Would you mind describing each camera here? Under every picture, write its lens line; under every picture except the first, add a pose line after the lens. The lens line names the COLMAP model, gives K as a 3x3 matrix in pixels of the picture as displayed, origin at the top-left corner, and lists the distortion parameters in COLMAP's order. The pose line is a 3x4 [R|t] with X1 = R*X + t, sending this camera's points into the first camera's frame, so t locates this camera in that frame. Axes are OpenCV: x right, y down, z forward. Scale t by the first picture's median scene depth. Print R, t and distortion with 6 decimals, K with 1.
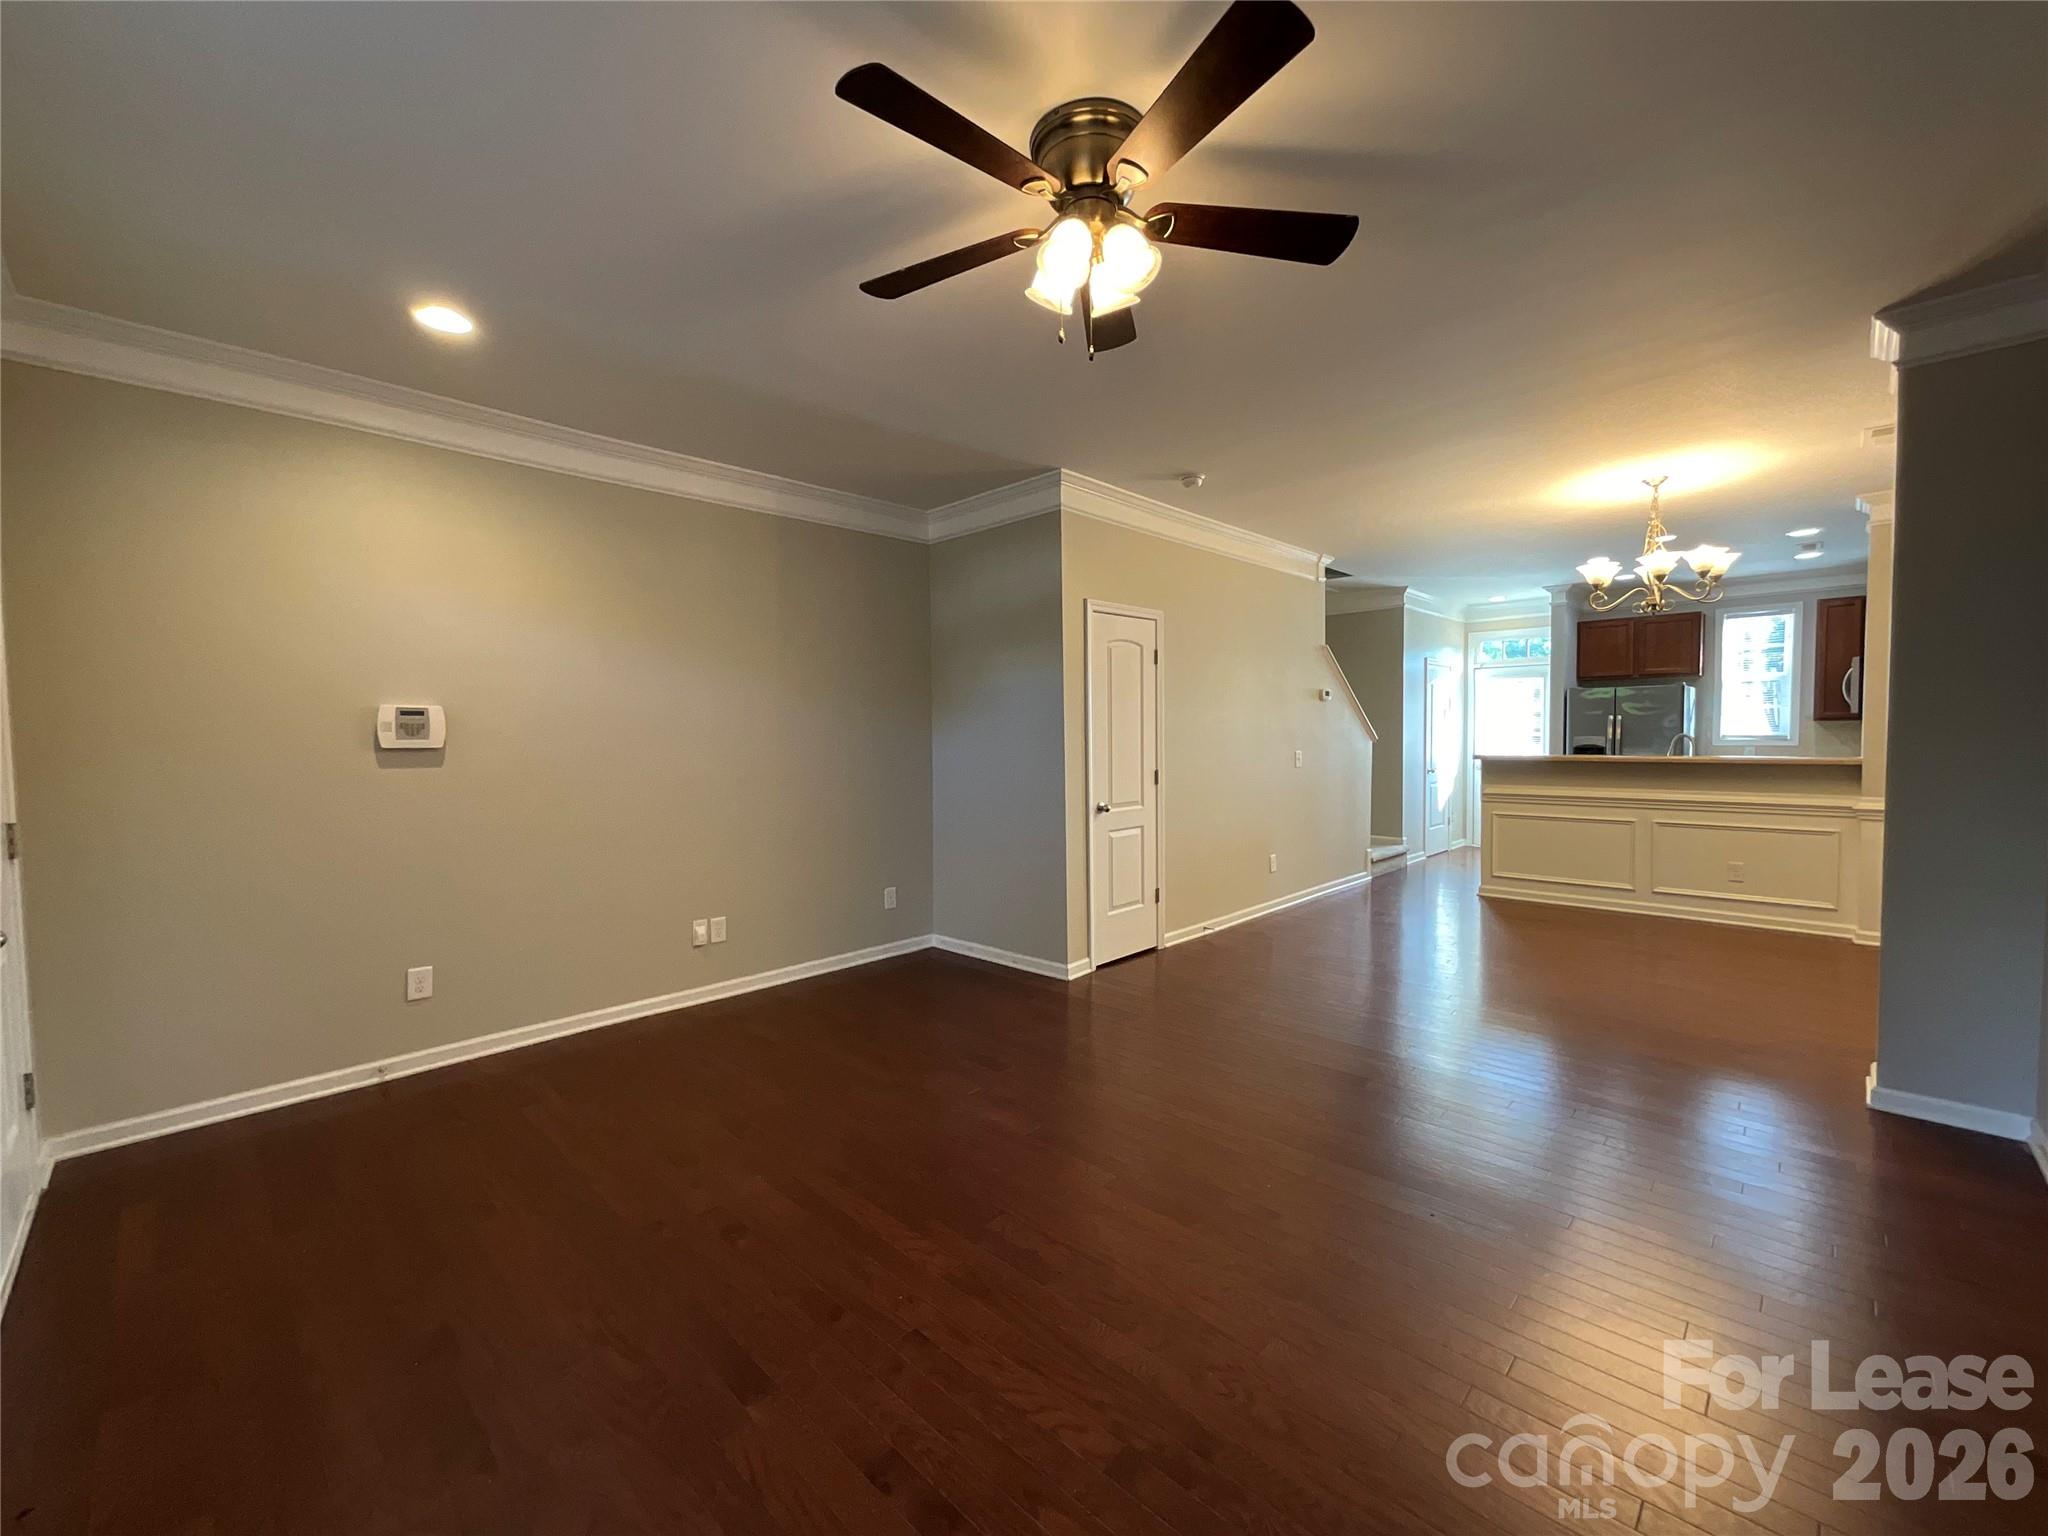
lens RADIAL K [[828.5, 0, 1041.1], [0, 828.5, 765.0], [0, 0, 1]] dist [0.001119, -0.000264]
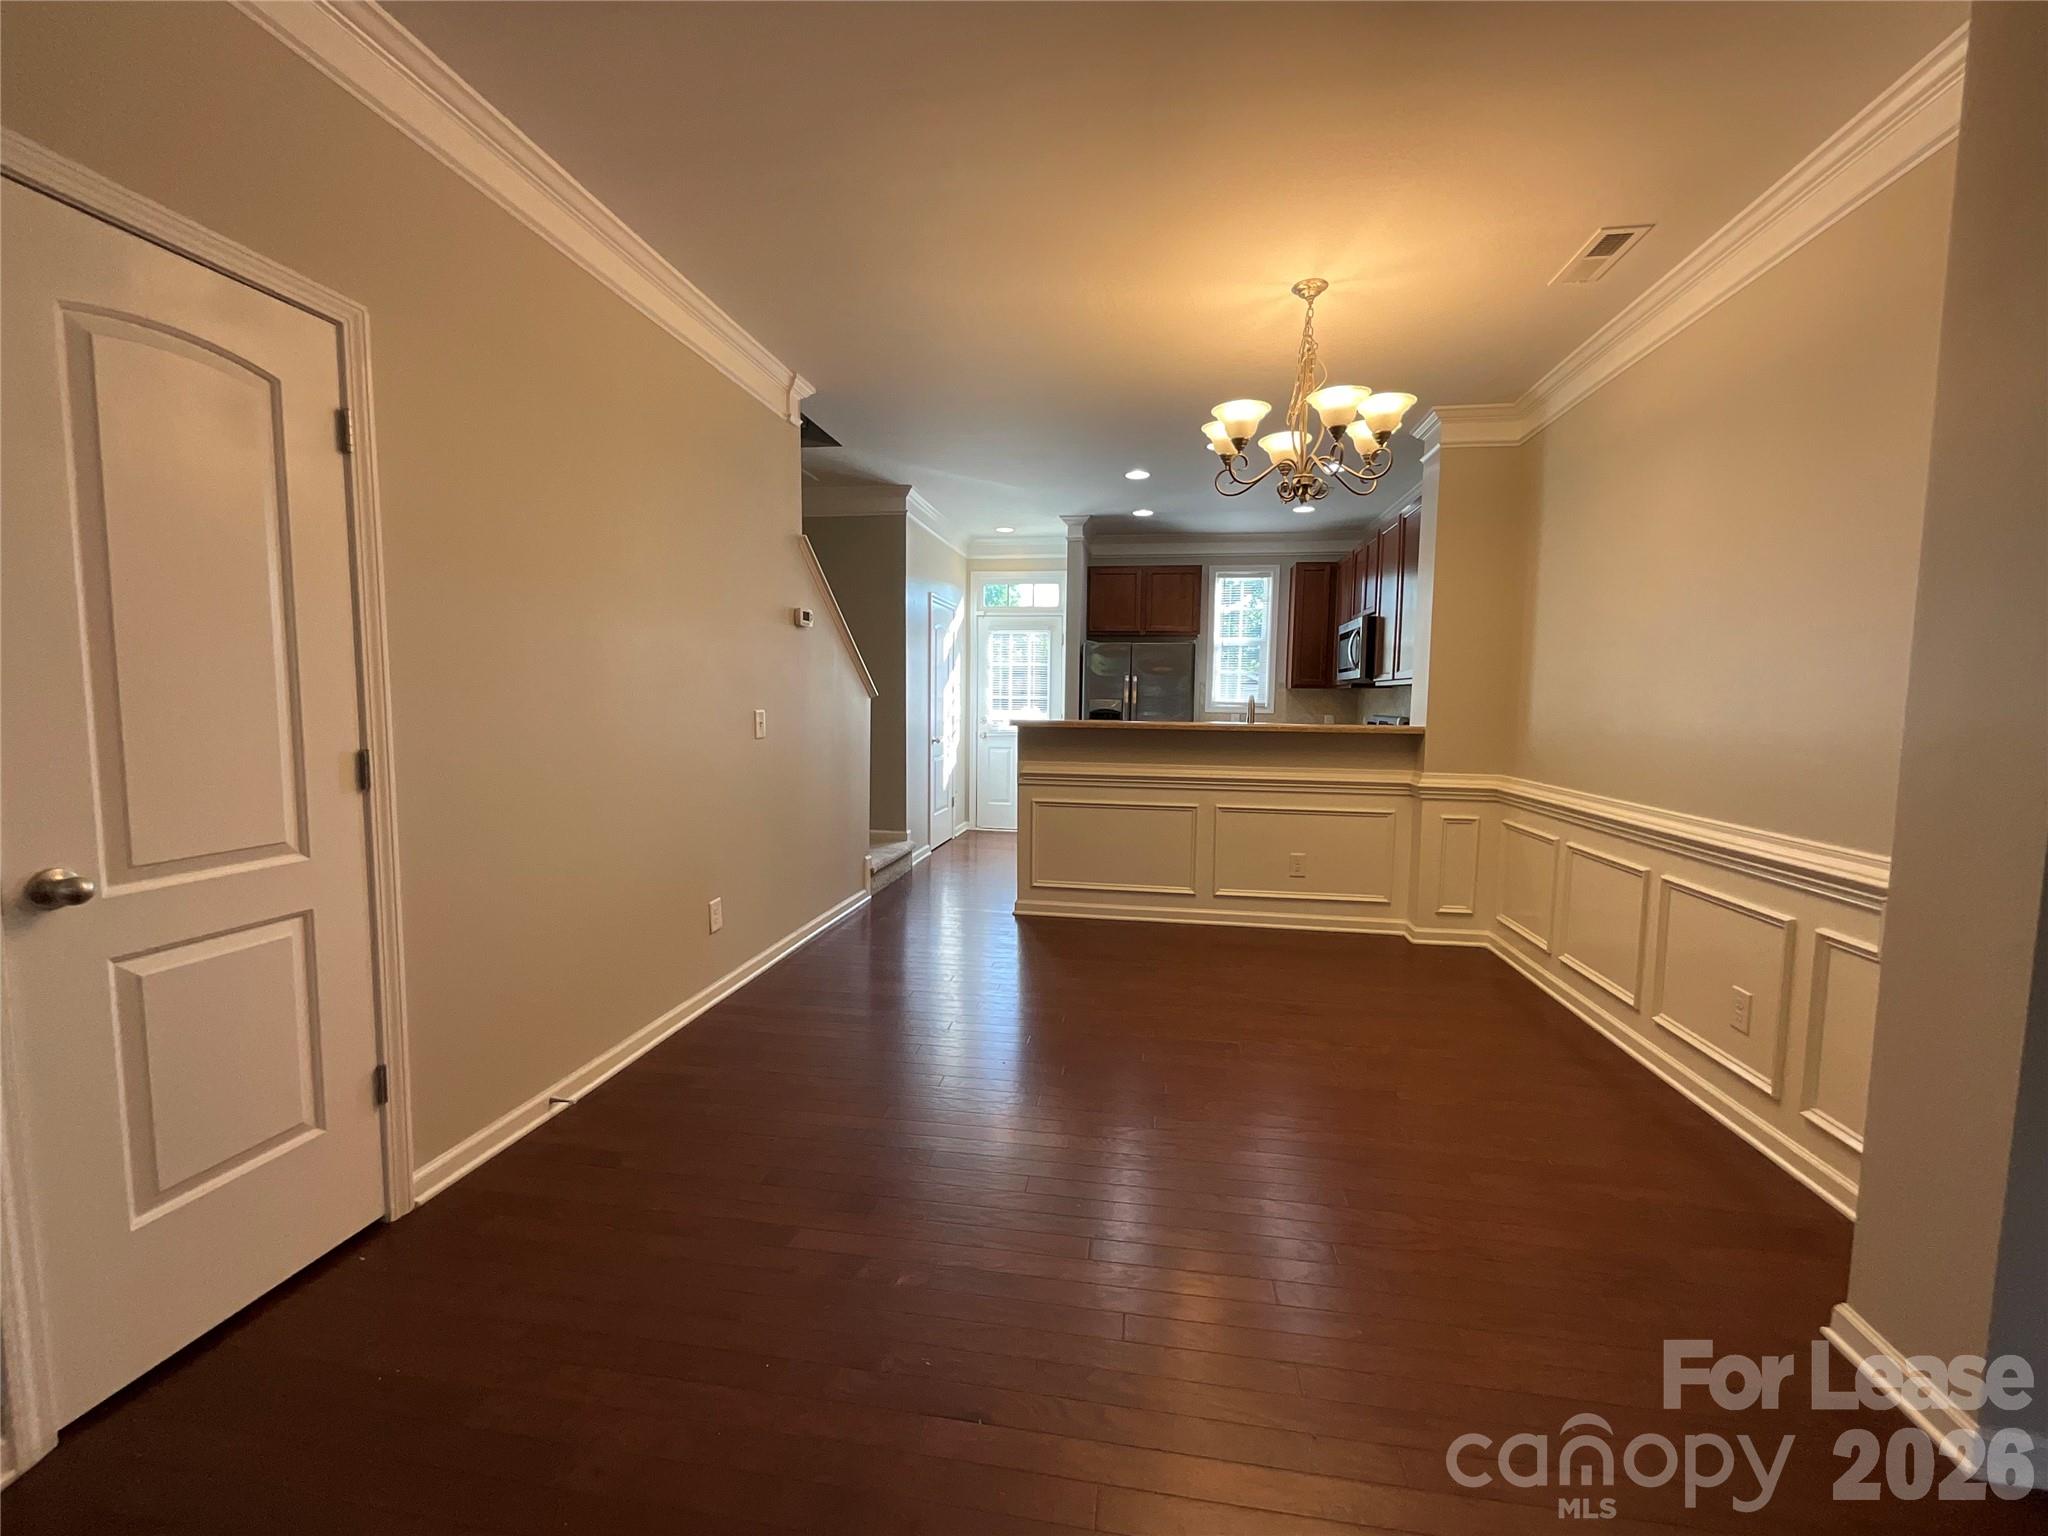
lens RADIAL K [[828.5, 0, 1023.5], [0, 828.5, 771.1], [0, 0, 1]] dist [0.001119, -0.000264]
pose [[0.827565, -0.025857, 0.560774, 0.126614], [-0.002174, 0.998784, 0.049262, -0.002782], [-0.561366, -0.041986, 0.826502, 0.384978]]
